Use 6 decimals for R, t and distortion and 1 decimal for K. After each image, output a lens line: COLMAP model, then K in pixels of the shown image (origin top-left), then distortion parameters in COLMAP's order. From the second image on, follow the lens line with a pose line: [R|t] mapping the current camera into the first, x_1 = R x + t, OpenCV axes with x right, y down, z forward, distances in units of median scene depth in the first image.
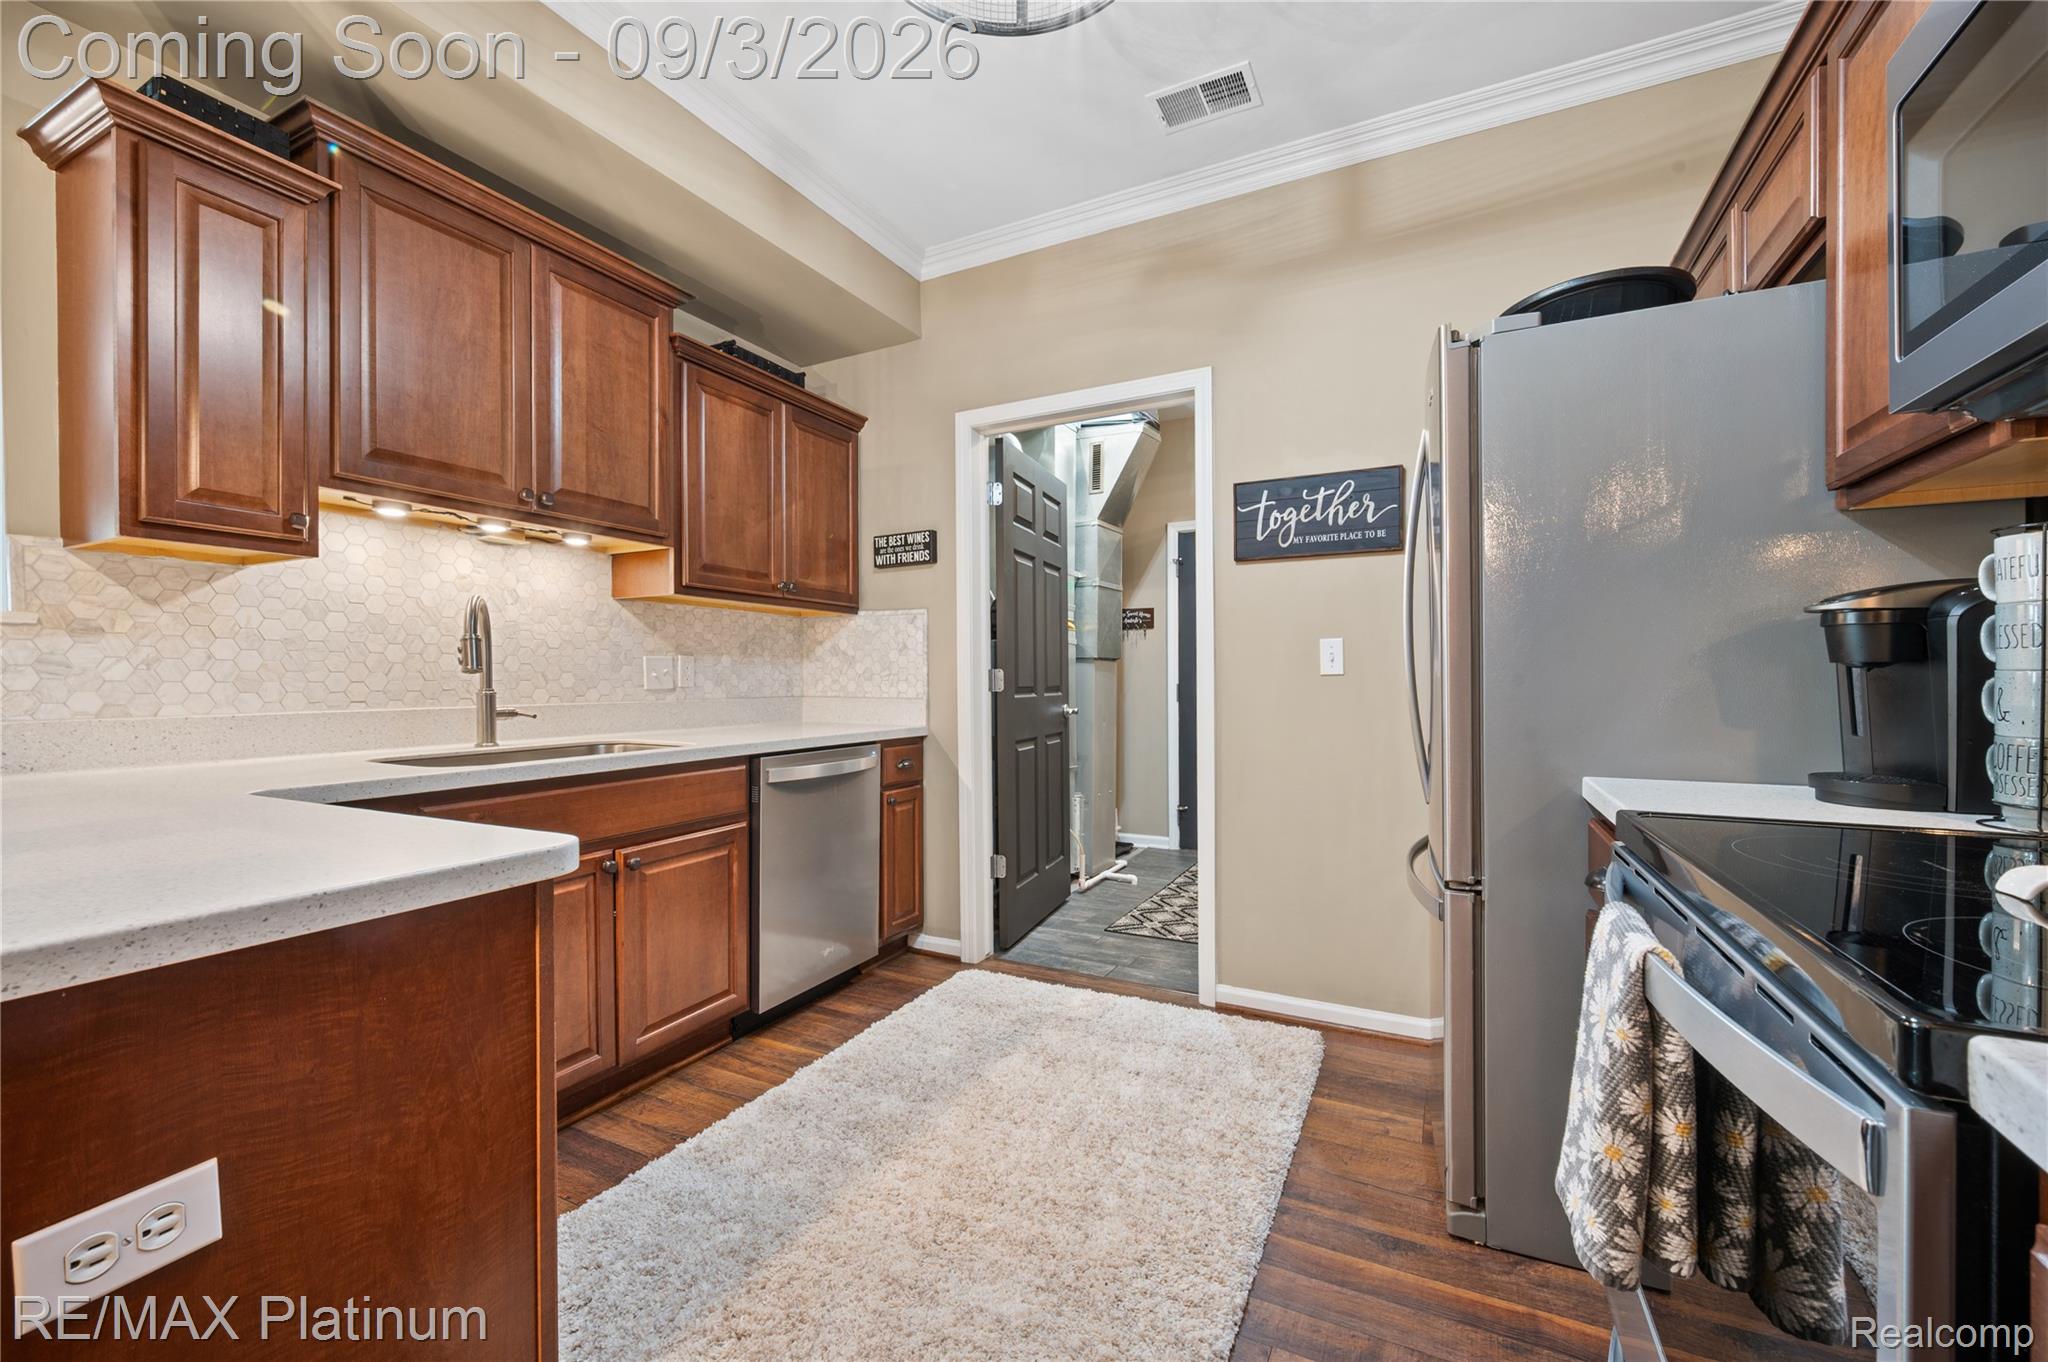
lens RADIAL K [[837.4, 0, 1023.6], [0, 837.4, 686.0], [0, 0, 1]] dist [0.000444, 0.000166]
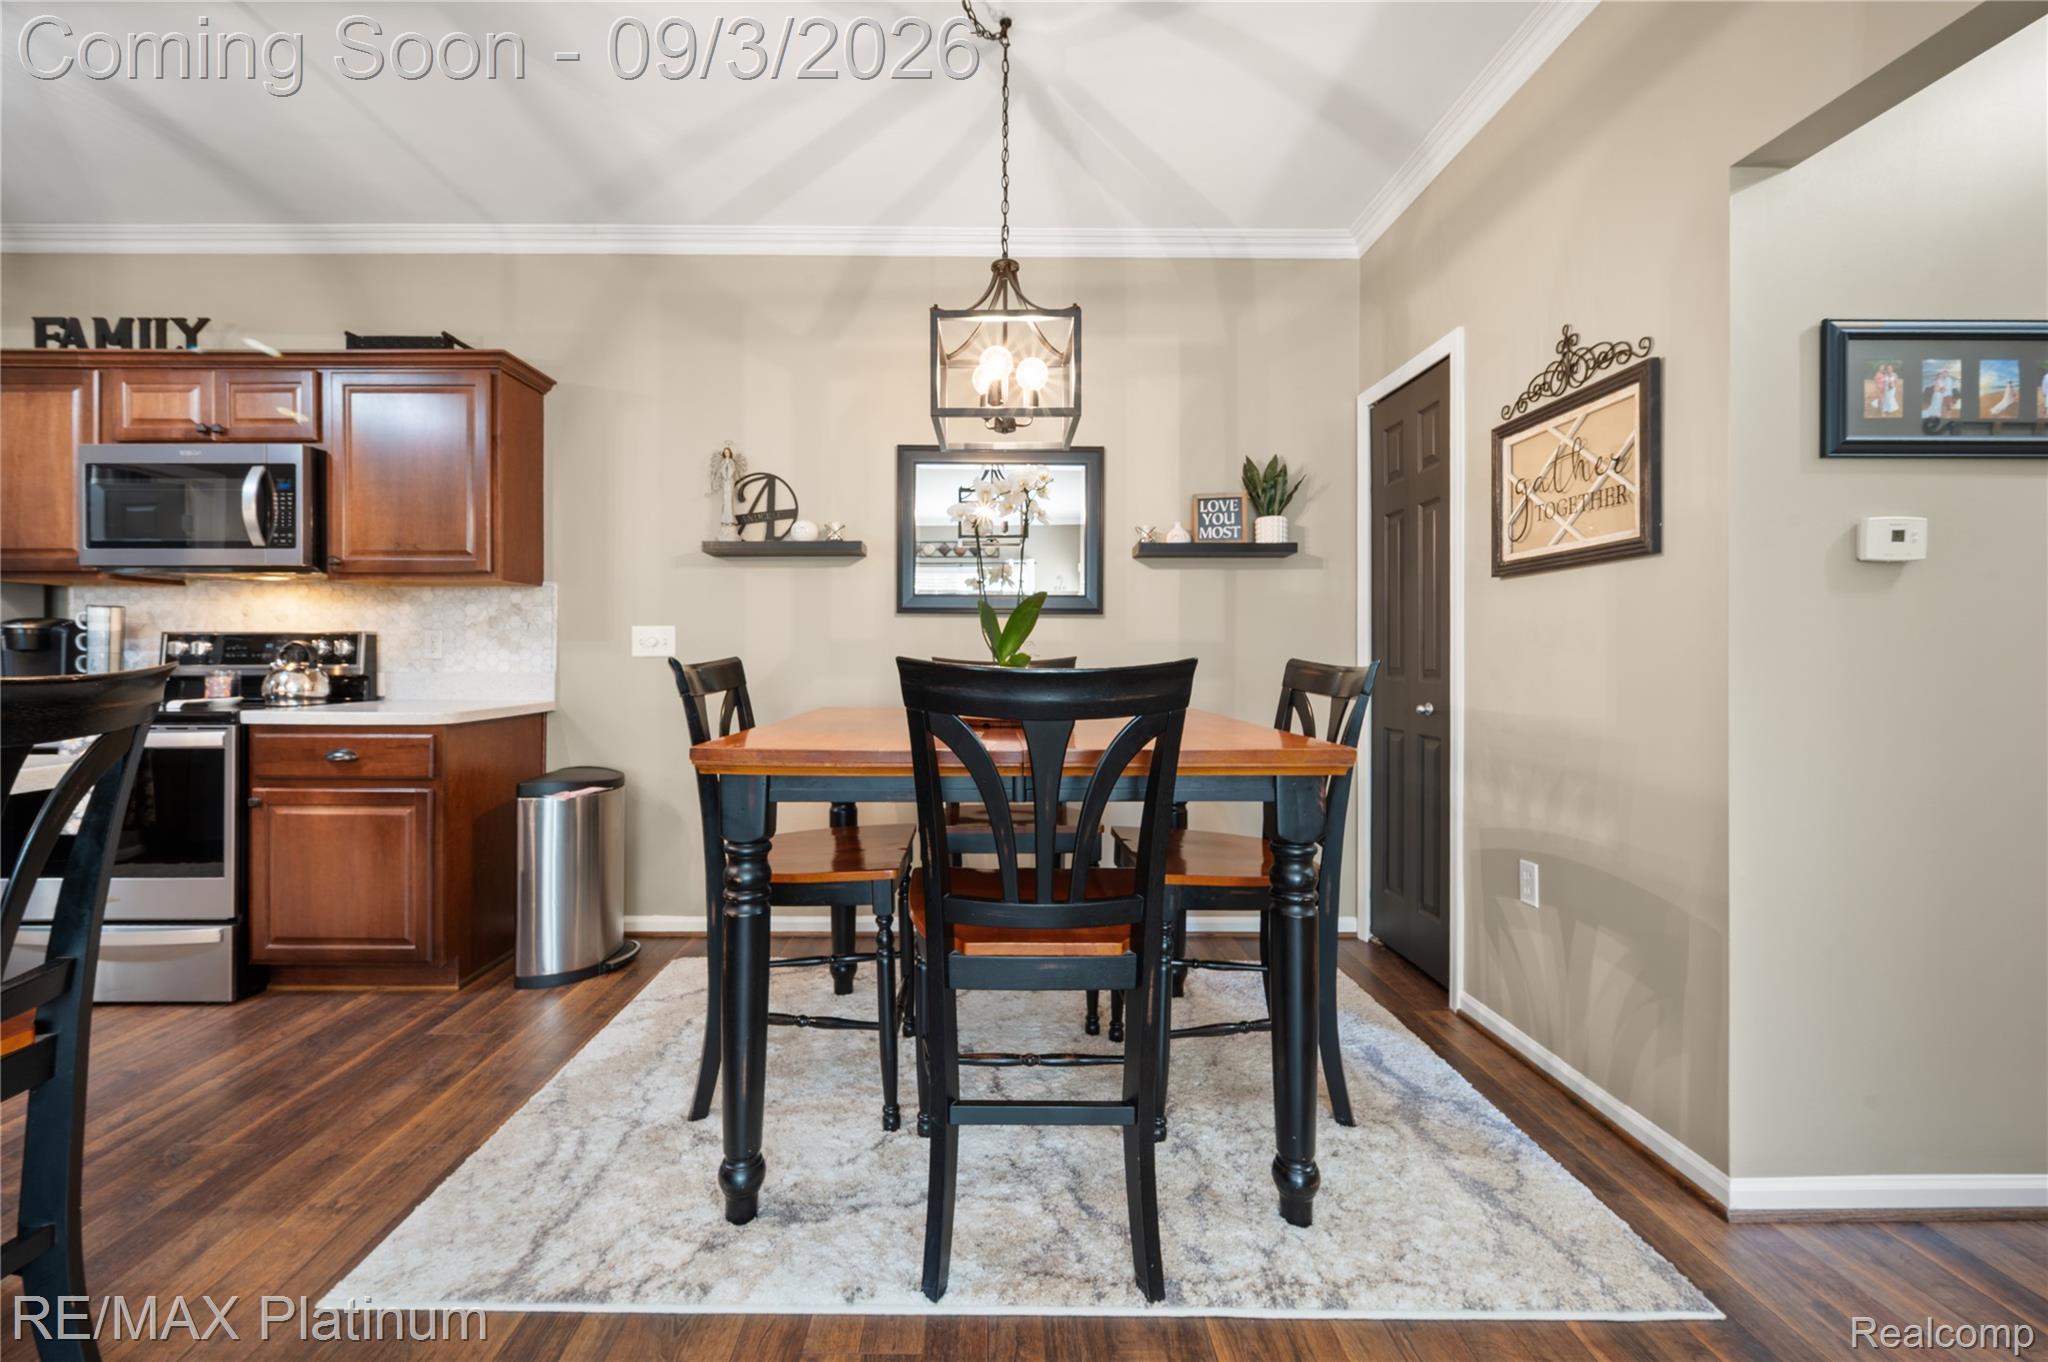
lens RADIAL K [[839.1, 0, 990.3], [0, 839.1, 655.3], [0, 0, 1]] dist [-0.001245, -0.000388]
pose [[-0.458268, 0.005029, 0.888800, -1.169487], [0.010521, 0.999945, -0.000234, 0.009441], [-0.888752, 0.009244, -0.458296, -0.181833]]
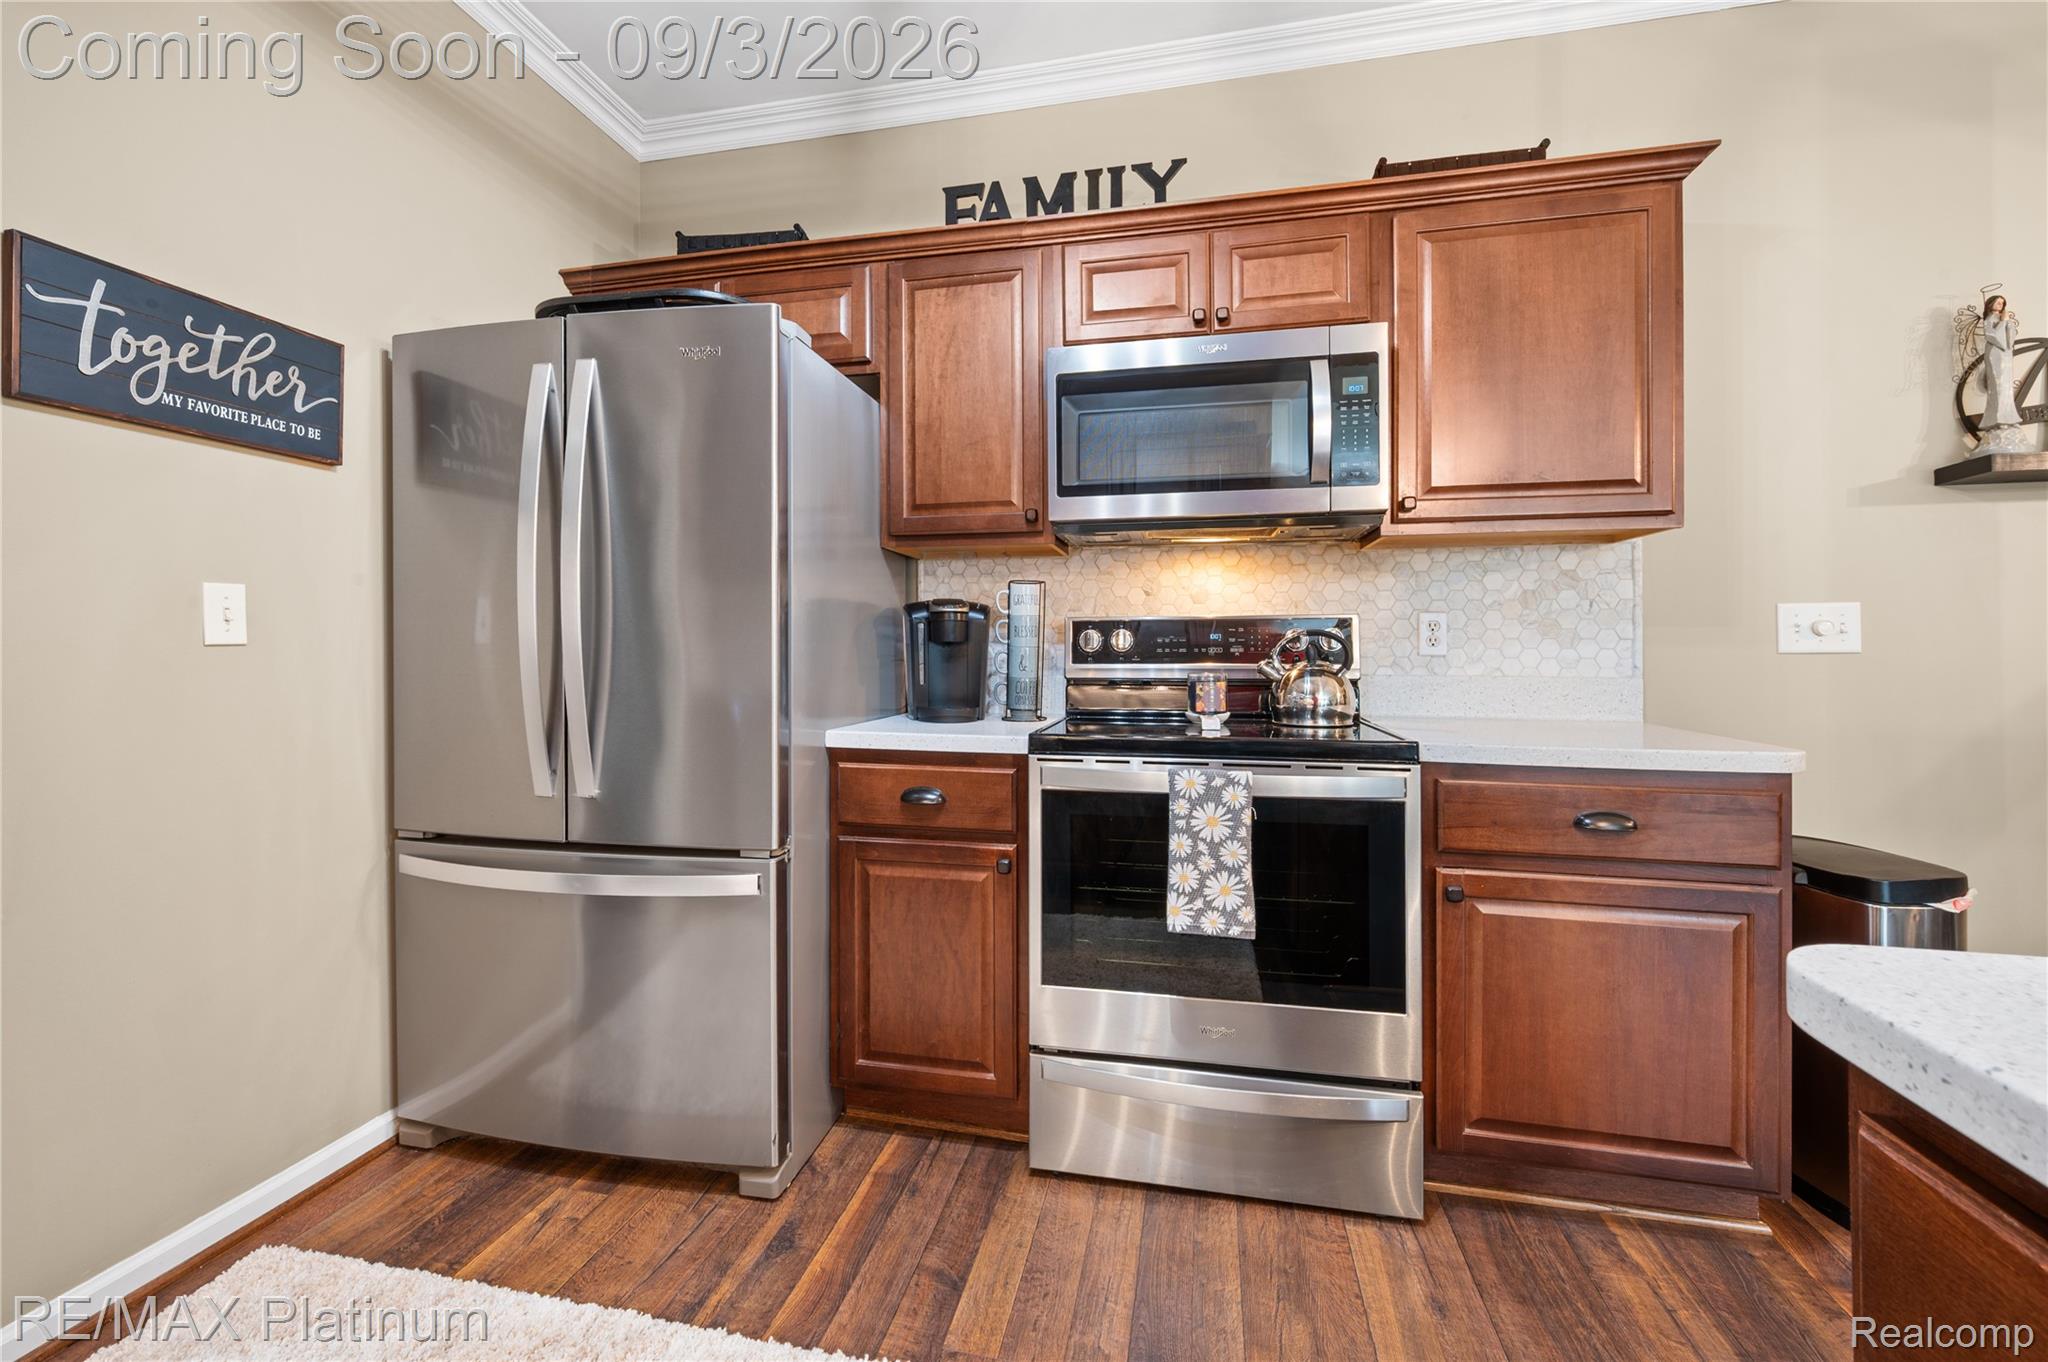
lens RADIAL K [[847.1, 0, 1002.7], [0, 847.1, 649.7], [0, 0, 1]] dist [0.000186, -0.000220]
pose [[-0.246444, 0.004961, 0.969144, -0.360703], [0.010745, 0.999939, -0.002387, -0.002960], [-0.969097, 0.009825, -0.246482, 0.636443]]
